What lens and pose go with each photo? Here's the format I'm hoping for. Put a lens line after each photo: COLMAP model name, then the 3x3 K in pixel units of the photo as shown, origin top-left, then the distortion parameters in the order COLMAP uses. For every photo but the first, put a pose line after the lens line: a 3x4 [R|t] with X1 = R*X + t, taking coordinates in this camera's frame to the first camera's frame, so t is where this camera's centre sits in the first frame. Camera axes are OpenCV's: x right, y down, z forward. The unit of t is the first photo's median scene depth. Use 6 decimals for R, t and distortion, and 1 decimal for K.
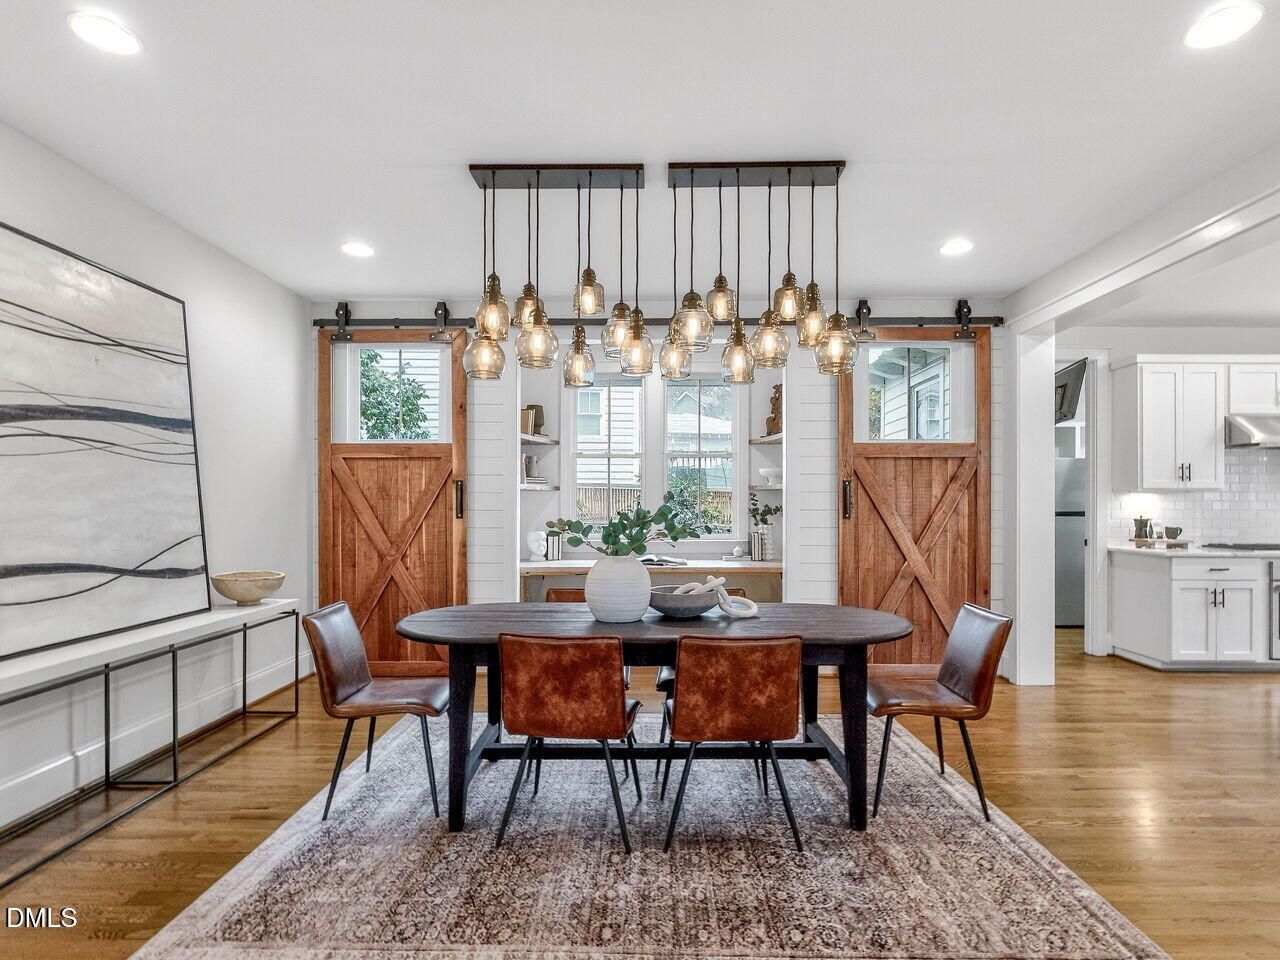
lens RADIAL K [[662.8, 0, 639.9], [0, 662.8, 503.2], [0, 0, 1]] dist [0.012086, 0.000481]
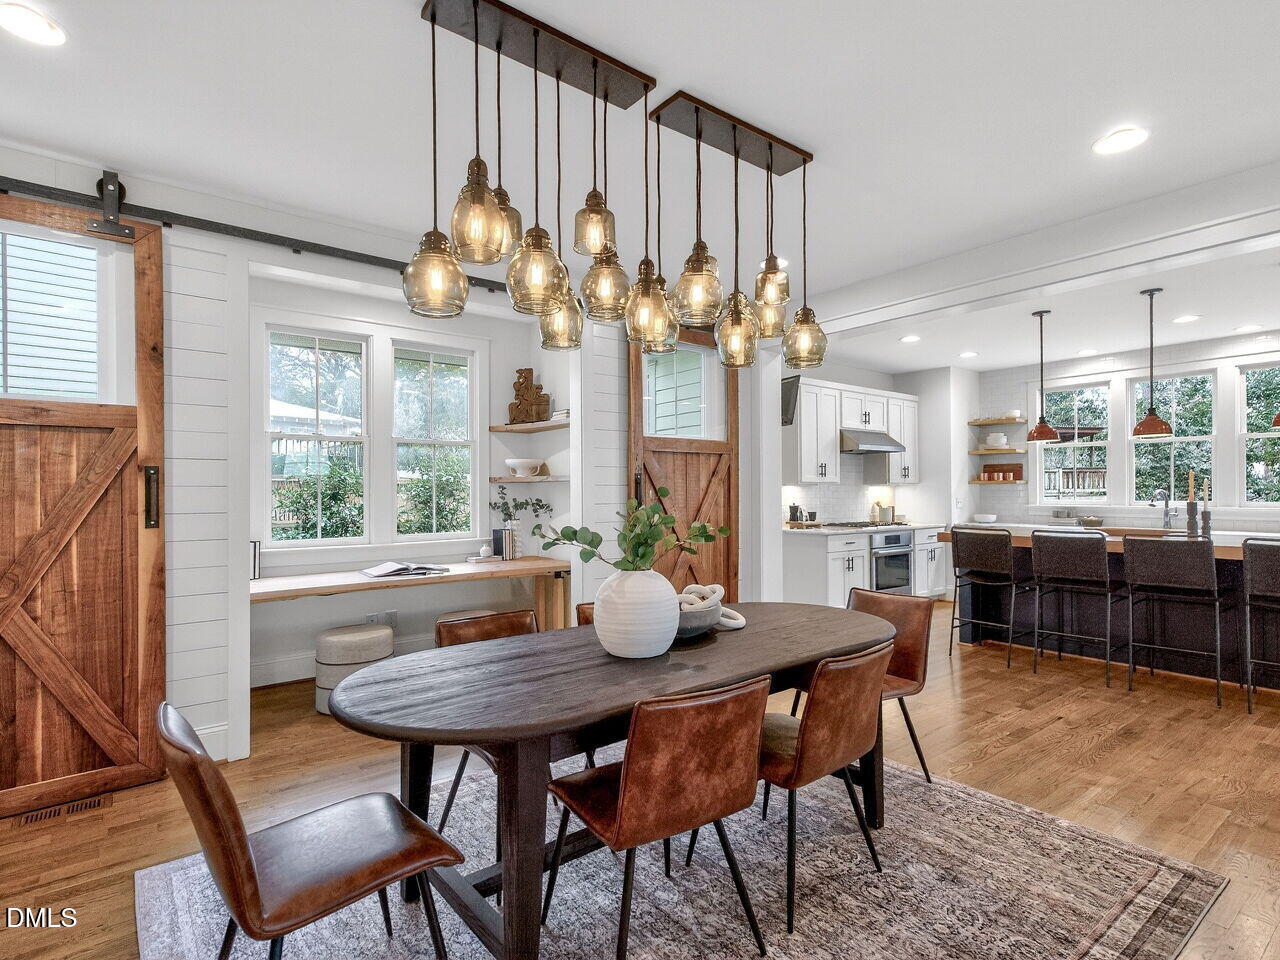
lens RADIAL K [[662.8, 0, 623.4], [0, 662.8, 481.8], [0, 0, 1]] dist [0.012086, 0.000481]
pose [[0.788907, 0.002737, 0.614506, -0.307367], [0.007809, 0.999865, -0.014479, -0.007542], [-0.614463, 0.016221, 0.788779, 0.233372]]
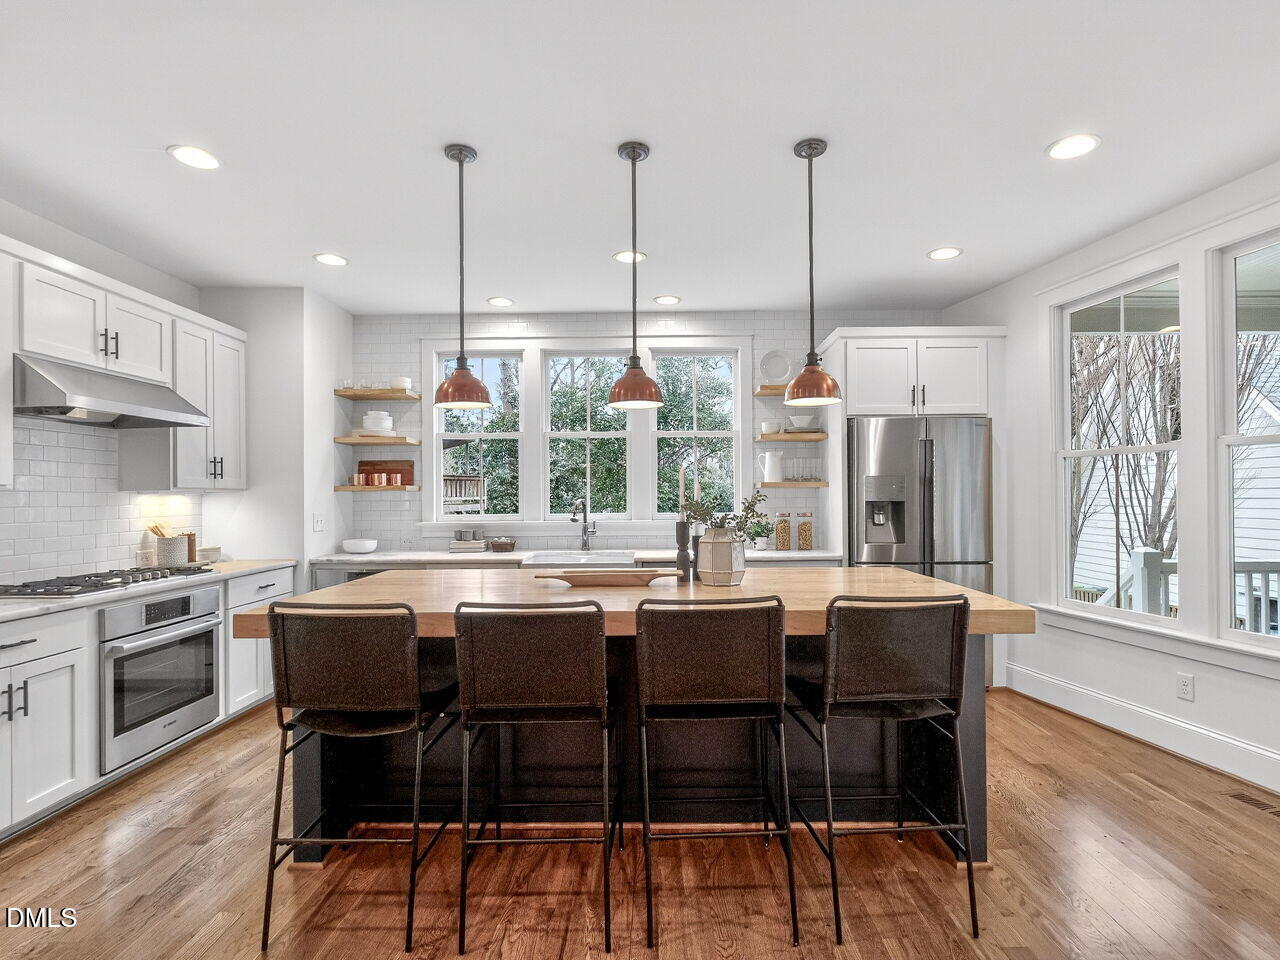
lens RADIAL K [[662.8, 0, 642.0], [0, 662.8, 491.7], [0, 0, 1]] dist [0.012086, 0.000481]
pose [[0.013043, 0.002229, 0.999912, 0.366718], [0.011661, 0.999929, -0.002381, -0.009847], [-0.999847, 0.011692, 0.013017, 0.523603]]
